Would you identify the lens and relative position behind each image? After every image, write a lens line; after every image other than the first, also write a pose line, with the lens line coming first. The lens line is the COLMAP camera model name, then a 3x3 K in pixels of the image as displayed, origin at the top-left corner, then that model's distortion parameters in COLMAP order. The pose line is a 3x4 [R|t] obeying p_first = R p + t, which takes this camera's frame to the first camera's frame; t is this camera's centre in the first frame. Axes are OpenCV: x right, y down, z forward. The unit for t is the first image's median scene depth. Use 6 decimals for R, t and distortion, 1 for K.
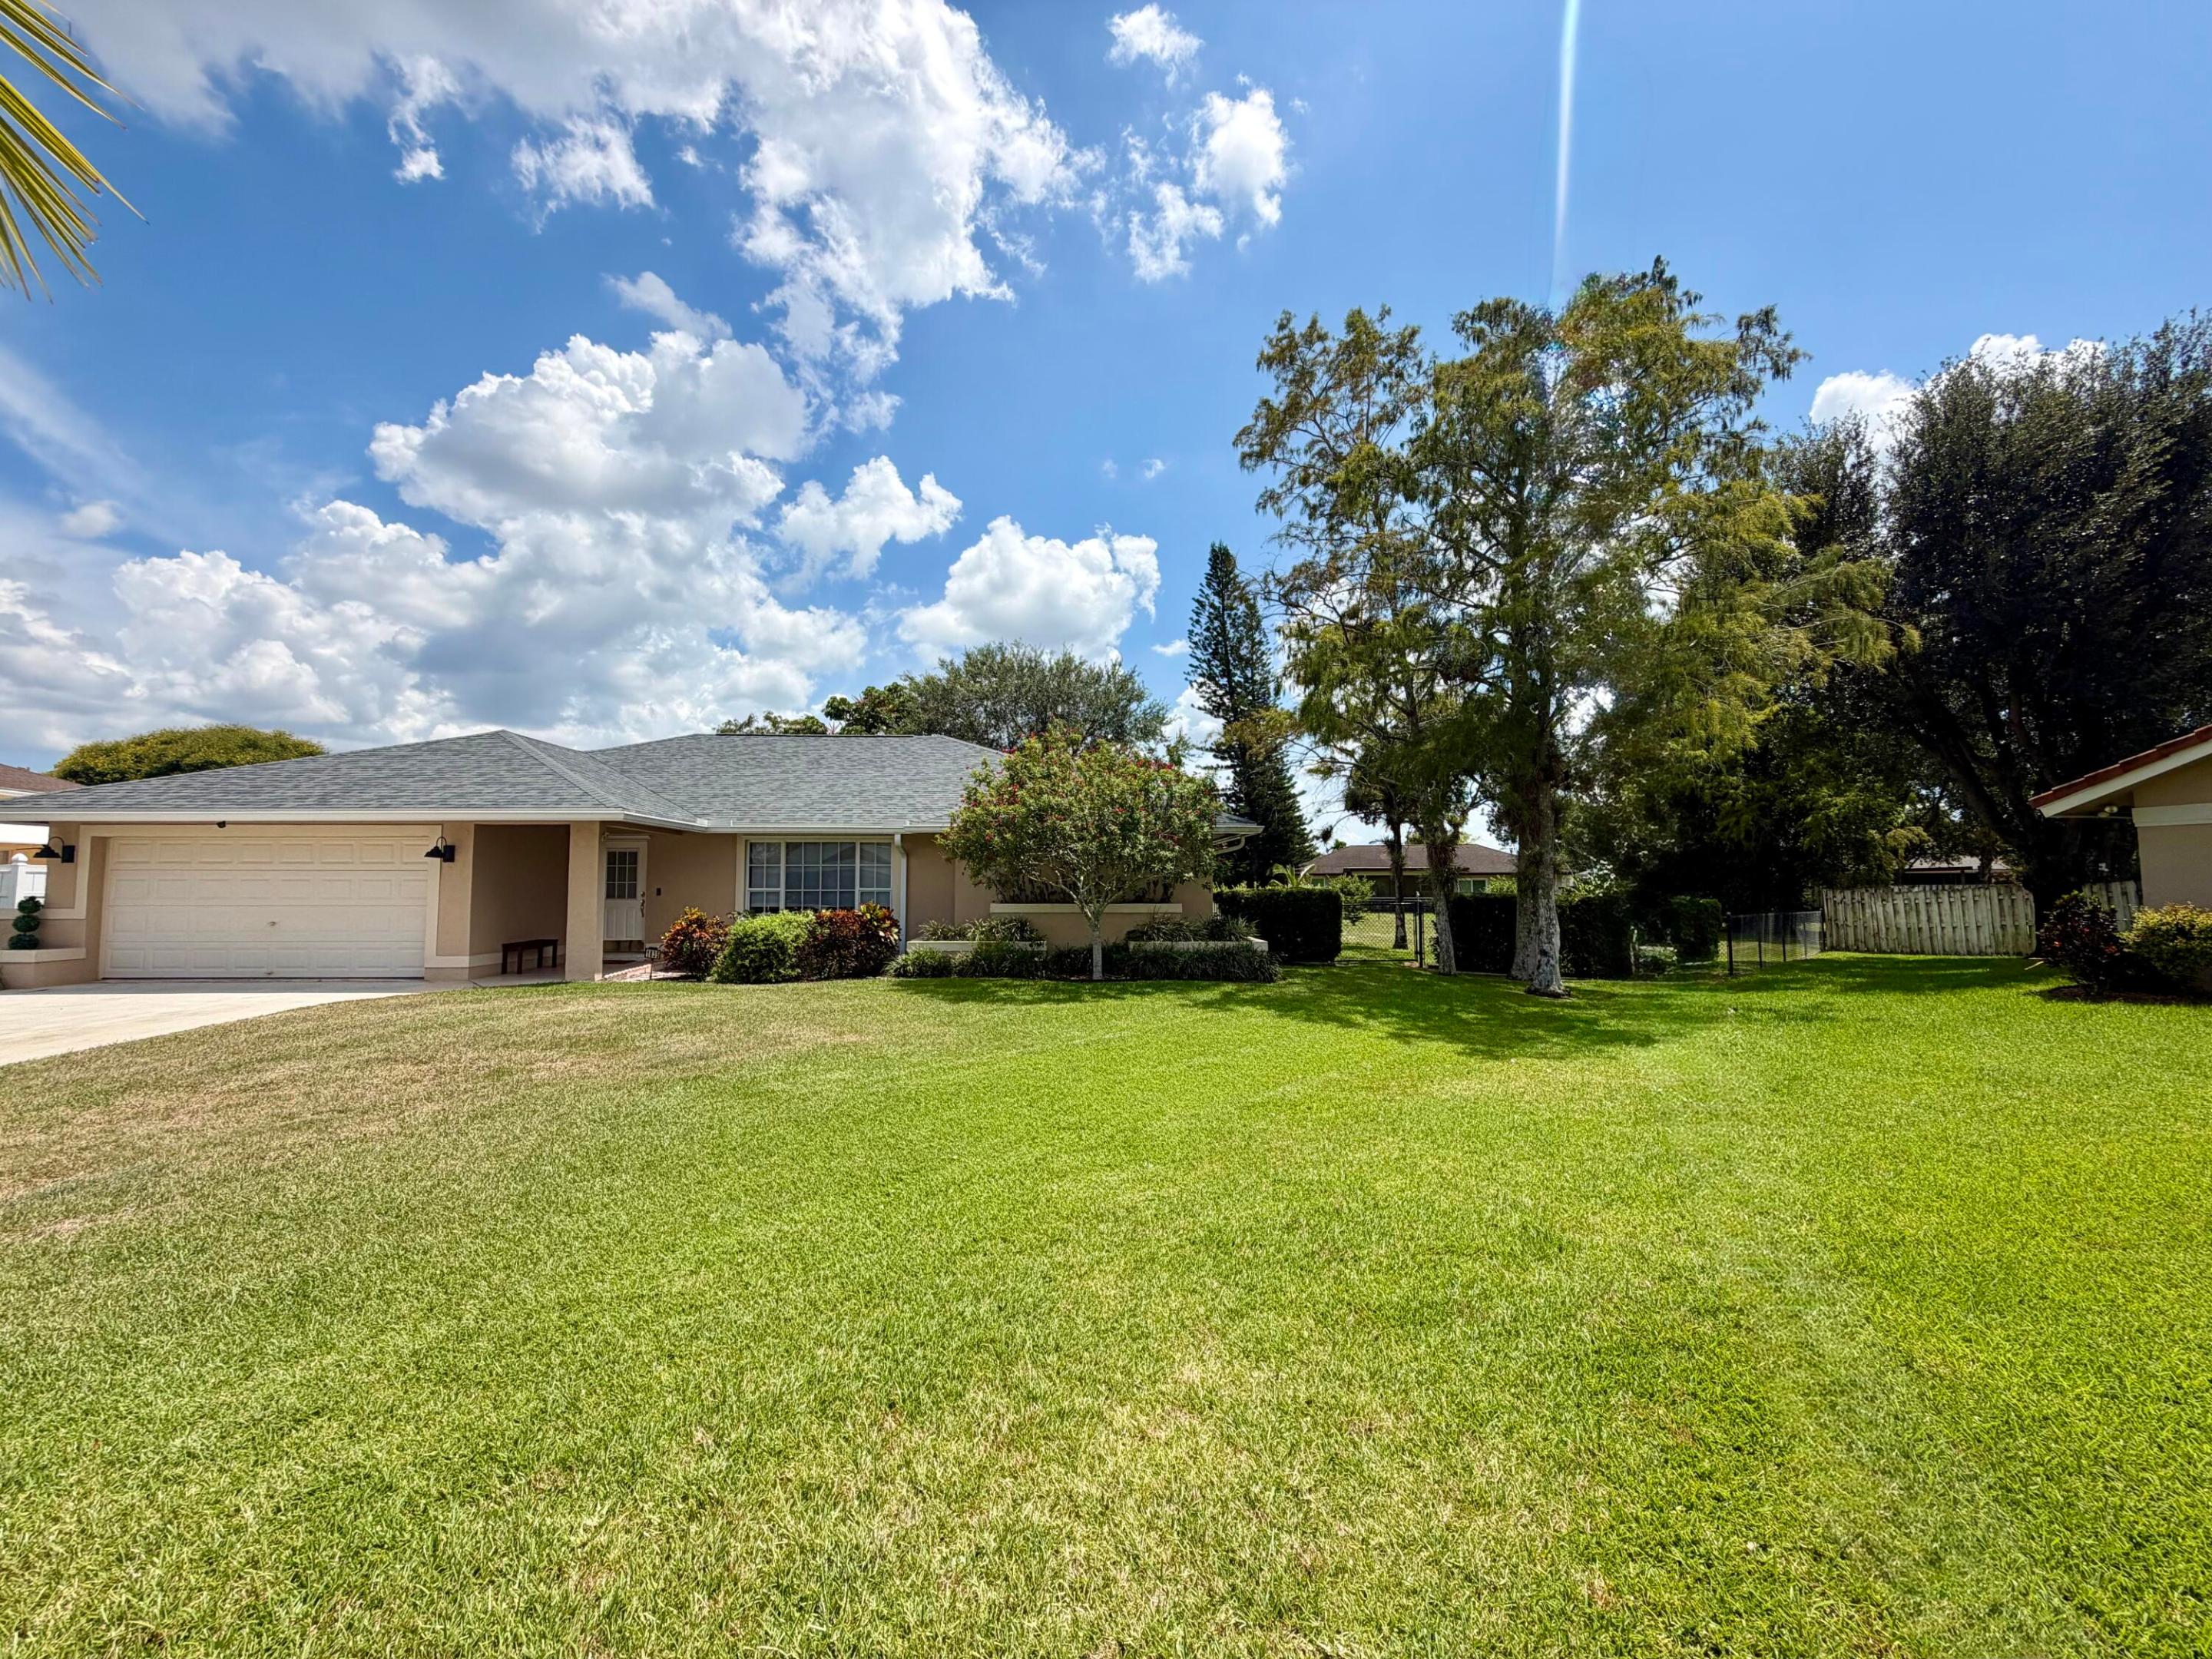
lens RADIAL K [[884.4, 0, 1106.0], [0, 884.4, 829.5], [0, 0, 1]] dist [0.001220, -0.000036]
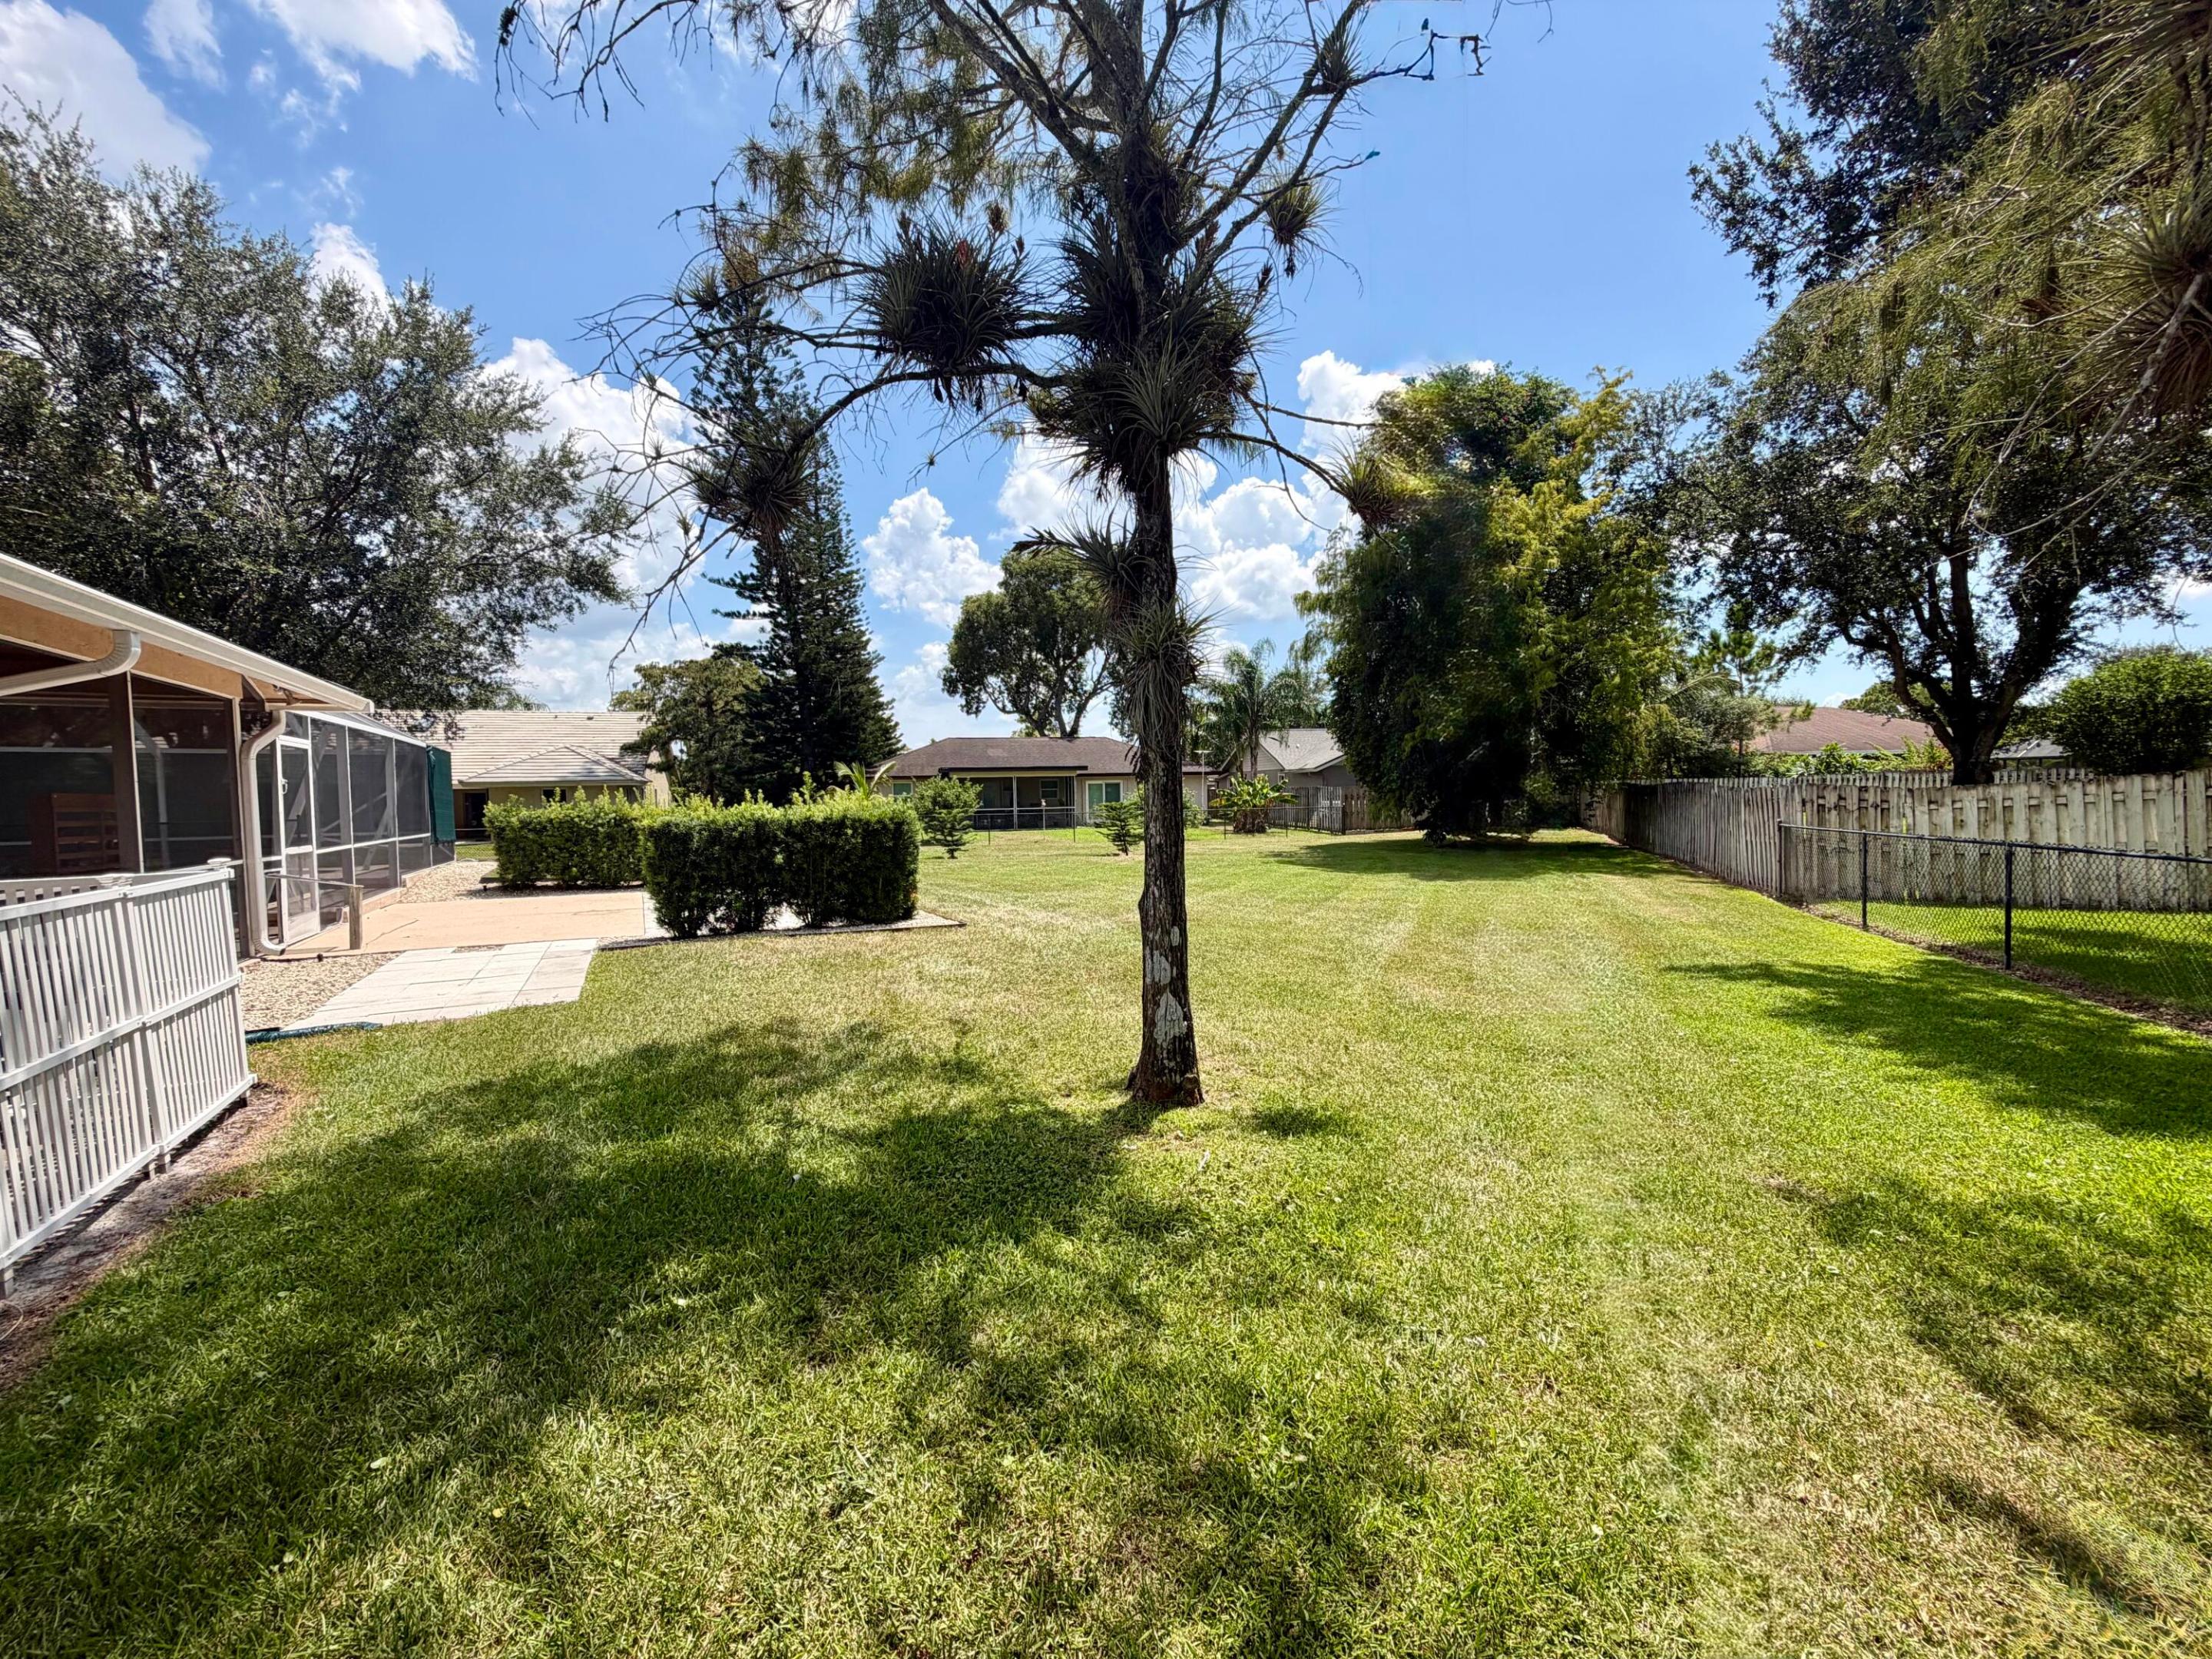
lens RADIAL K [[884.4, 0, 1106.0], [0, 884.4, 829.5], [0, 0, 1]] dist [0.001220, -0.000036]
pose [[0.903927, -0.034566, 0.426288, 0.217473], [-0.009572, 0.994844, 0.100966, 0.050024], [-0.427580, -0.095346, 0.898935, 0.760943]]
